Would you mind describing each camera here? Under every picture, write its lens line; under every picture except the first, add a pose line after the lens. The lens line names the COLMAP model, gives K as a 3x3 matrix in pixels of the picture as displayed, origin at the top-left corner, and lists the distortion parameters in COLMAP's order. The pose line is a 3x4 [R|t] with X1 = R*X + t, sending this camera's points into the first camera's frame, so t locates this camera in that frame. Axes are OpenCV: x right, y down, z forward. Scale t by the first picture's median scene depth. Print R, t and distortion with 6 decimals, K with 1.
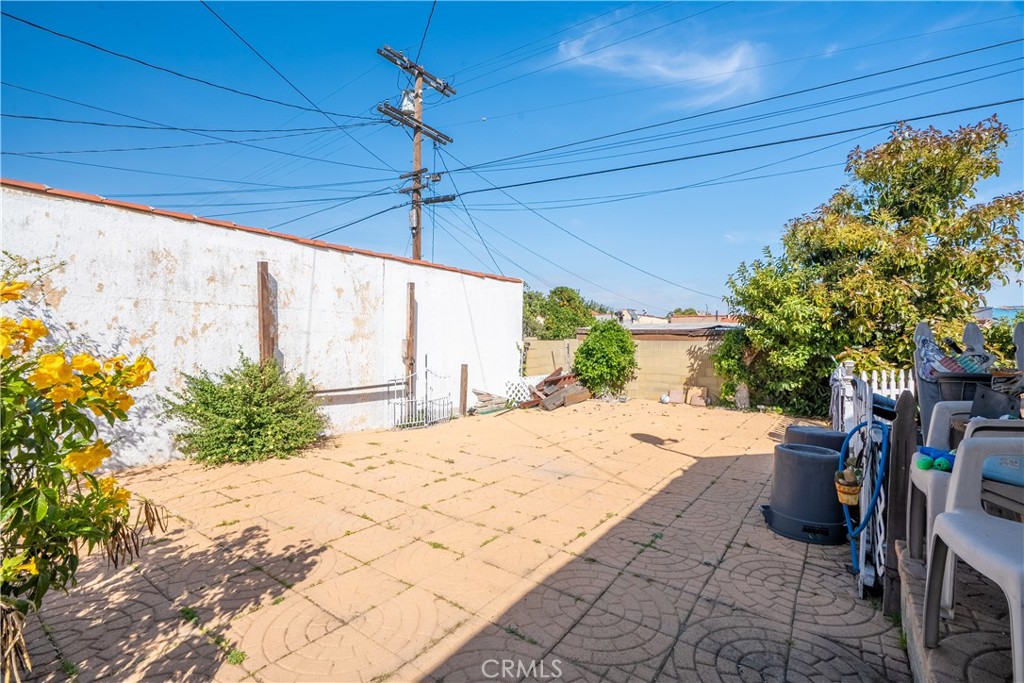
lens RADIAL K [[464.6, 0, 512.0], [0, 464.6, 341.5], [0, 0, 1]] dist [-0.004154, -0.000218]
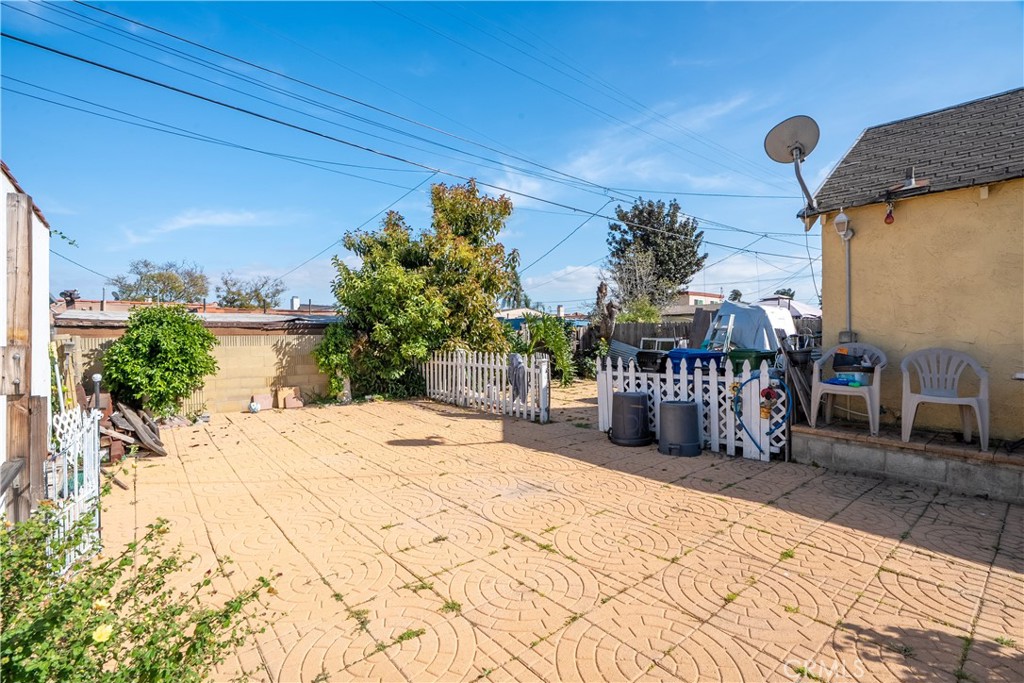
lens RADIAL K [[425.3, 0, 574.3], [0, 425.3, 336.7], [0, 0, 1]] dist [-0.000107, 0.000905]
pose [[0.239596, -0.018077, 0.970704, -0.608719], [0.006326, 0.999834, 0.017058, -0.021393], [-0.970852, 0.002054, 0.239671, 0.653614]]
